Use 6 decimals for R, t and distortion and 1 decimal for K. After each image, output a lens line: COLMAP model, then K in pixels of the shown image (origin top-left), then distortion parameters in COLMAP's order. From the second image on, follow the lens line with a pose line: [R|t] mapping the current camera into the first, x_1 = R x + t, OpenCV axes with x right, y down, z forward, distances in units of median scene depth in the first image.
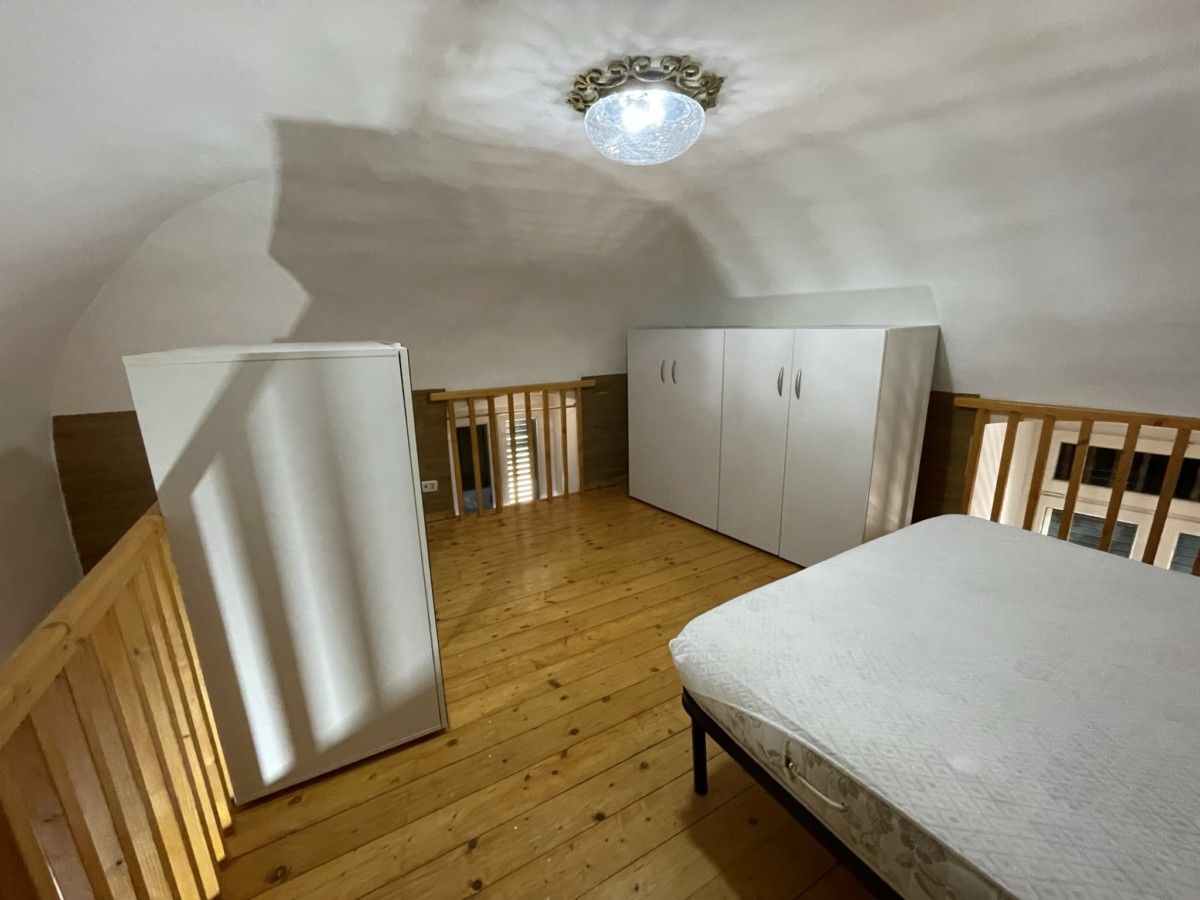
lens RADIAL K [[490.2, 0, 598.1], [0, 490.2, 447.3], [0, 0, 1]] dist [-0.004282, -0.000481]
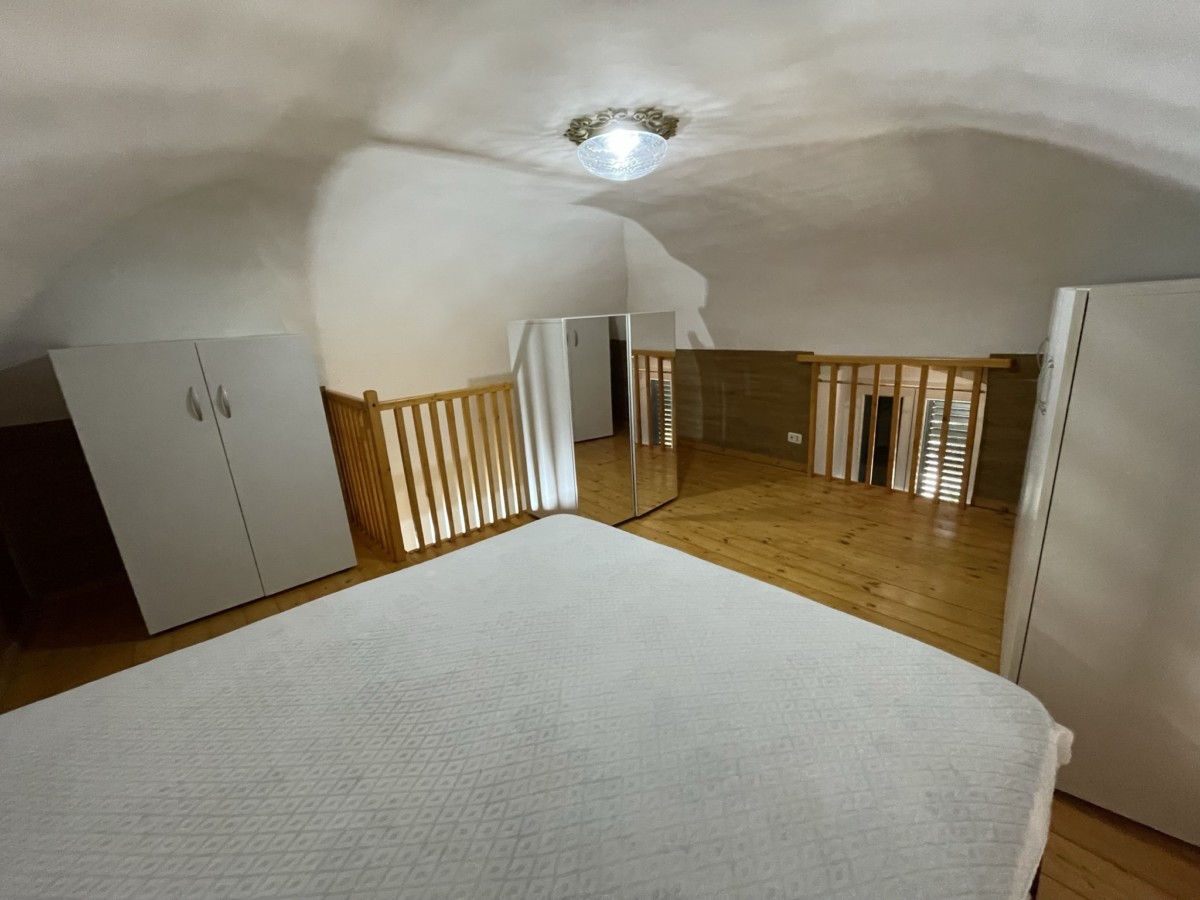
lens RADIAL K [[490.2, 0, 597.5], [0, 490.2, 447.5], [0, 0, 1]] dist [-0.004282, -0.000481]
pose [[0.217206, 0.264851, -0.939508, 0.842228], [-0.182320, 0.956556, 0.227507, -0.099367], [0.958948, 0.121875, 0.256058, 0.378381]]
